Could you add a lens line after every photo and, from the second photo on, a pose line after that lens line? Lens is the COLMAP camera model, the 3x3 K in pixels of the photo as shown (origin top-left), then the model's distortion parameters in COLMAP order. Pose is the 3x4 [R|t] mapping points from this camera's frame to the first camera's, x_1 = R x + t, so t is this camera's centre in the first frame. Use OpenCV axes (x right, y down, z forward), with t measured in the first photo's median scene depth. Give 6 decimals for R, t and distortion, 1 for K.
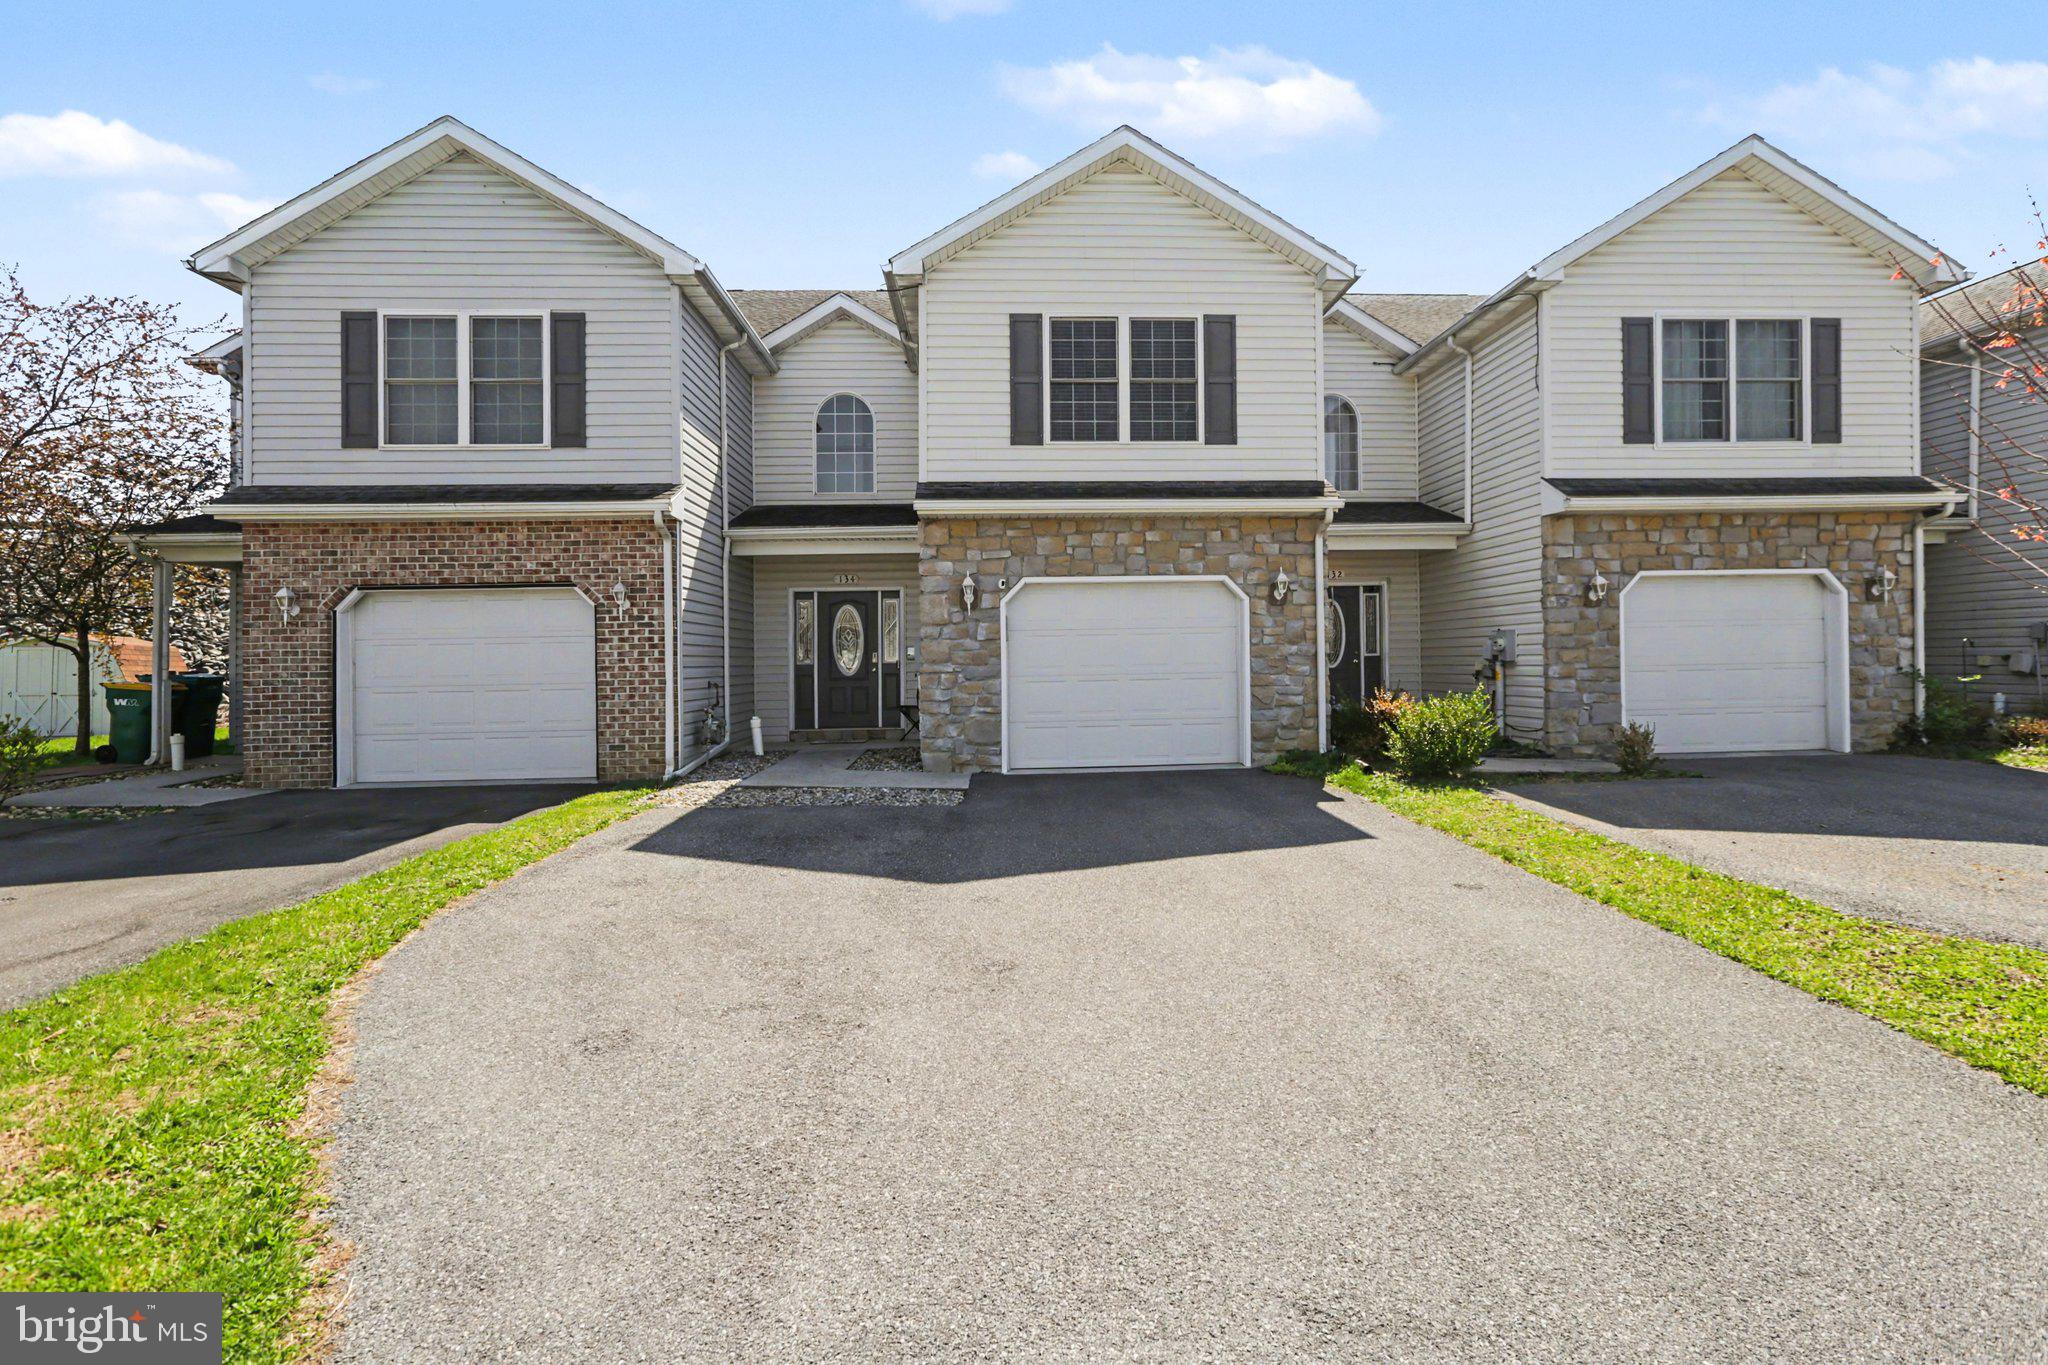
lens RADIAL K [[940.8, 0, 1030.9], [0, 940.8, 655.4], [0, 0, 1]] dist [-0.001261, 0.000631]
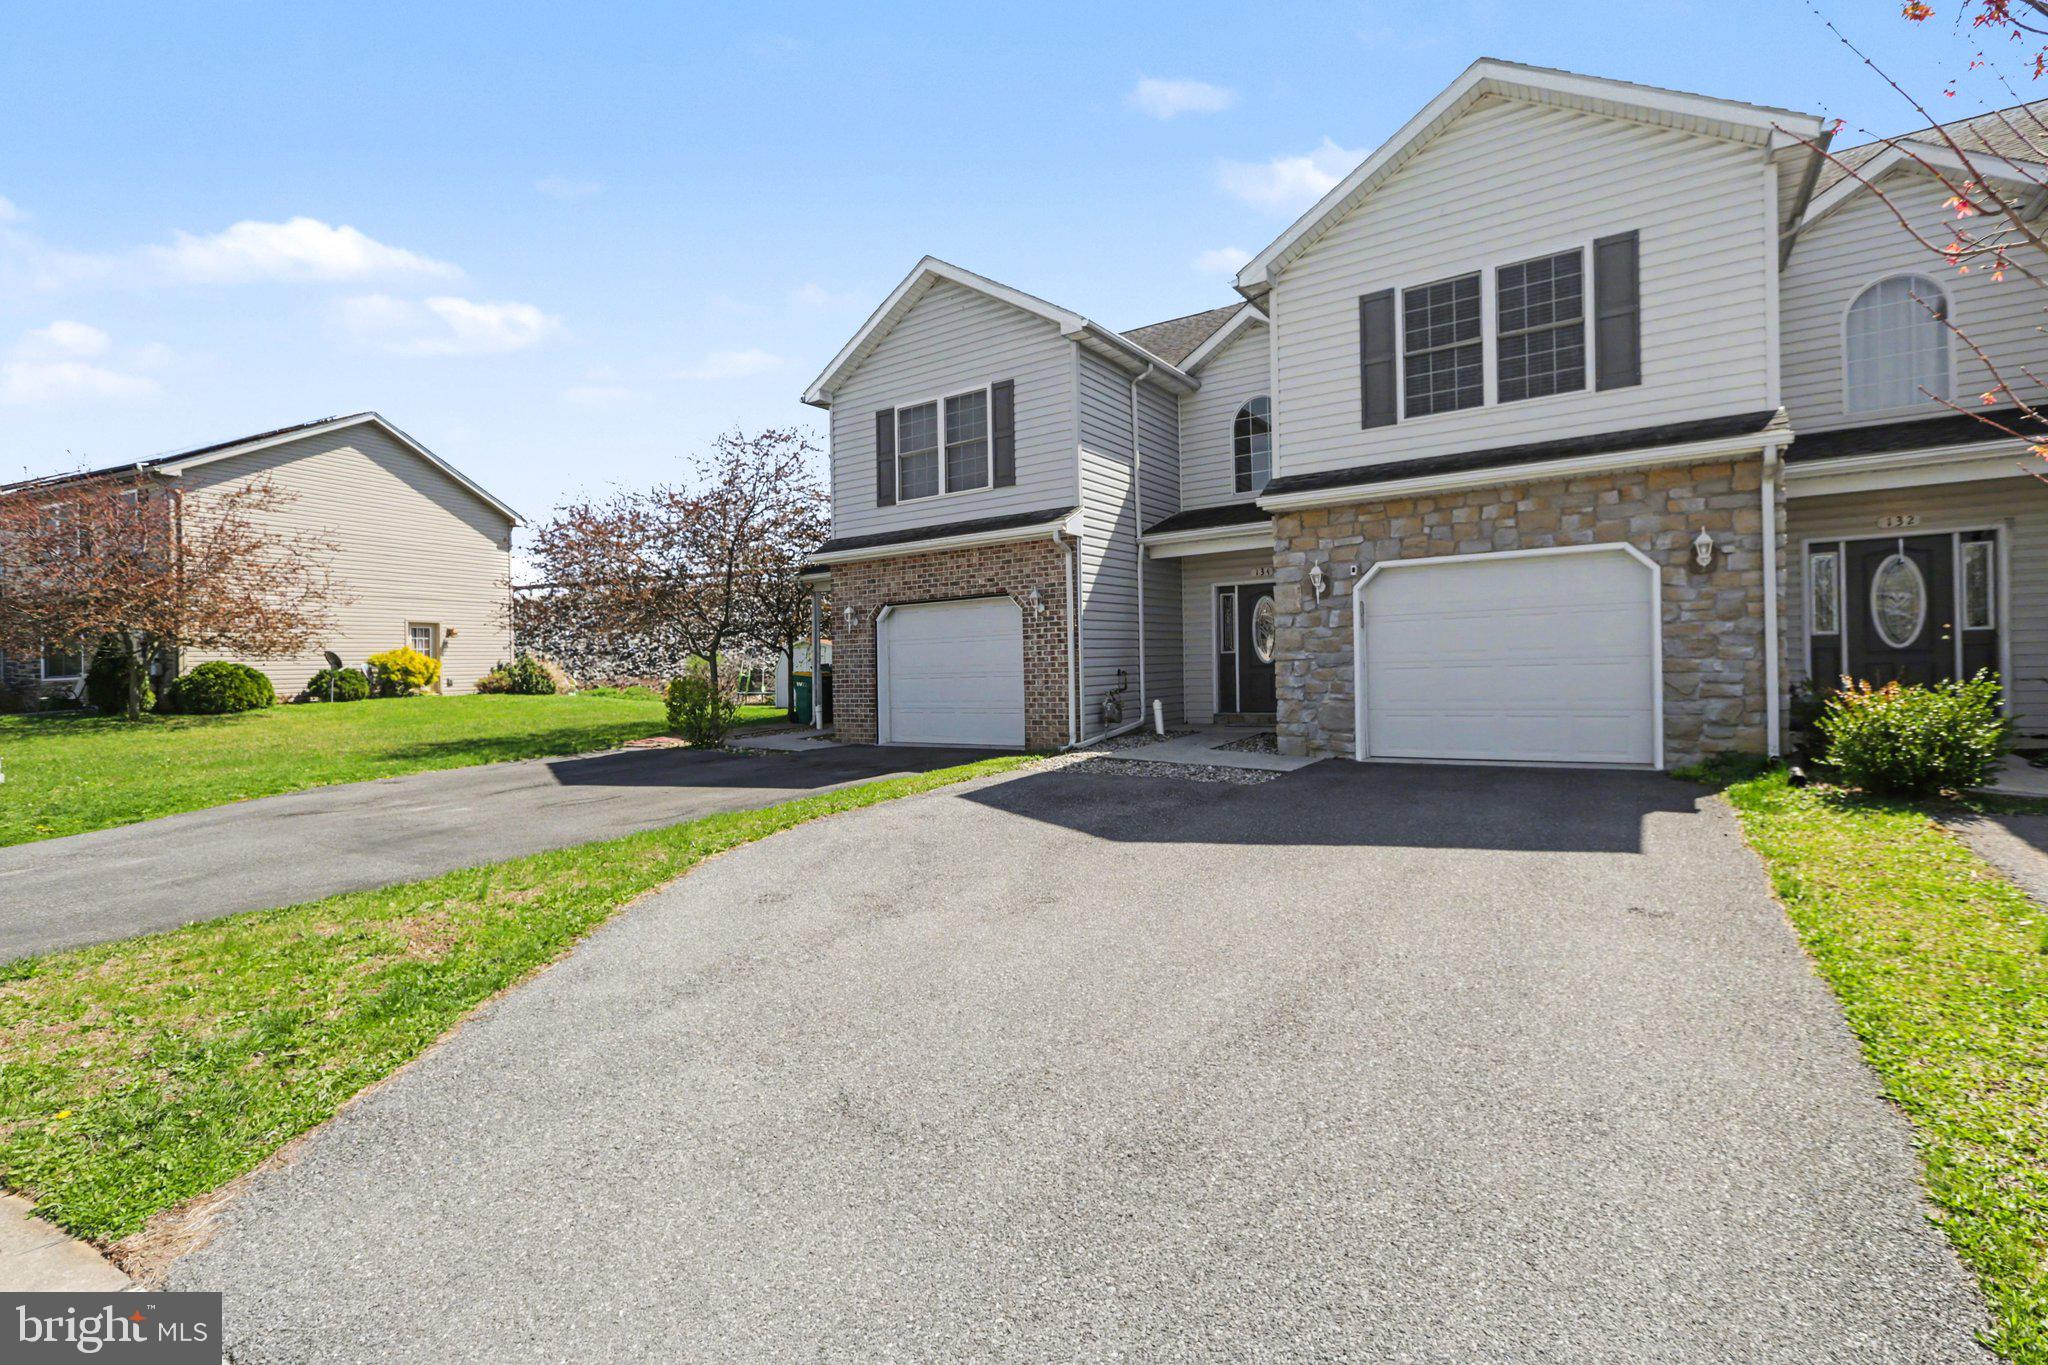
lens RADIAL K [[918.5, 0, 1023.8], [0, 918.5, 655.6], [0, 0, 1]] dist [-0.001033, 0.000147]
pose [[0.800143, -0.012534, -0.599679, 0.270370], [0.022254, 0.999714, 0.008798, -0.002110], [0.599397, -0.020385, 0.800193, 0.010187]]
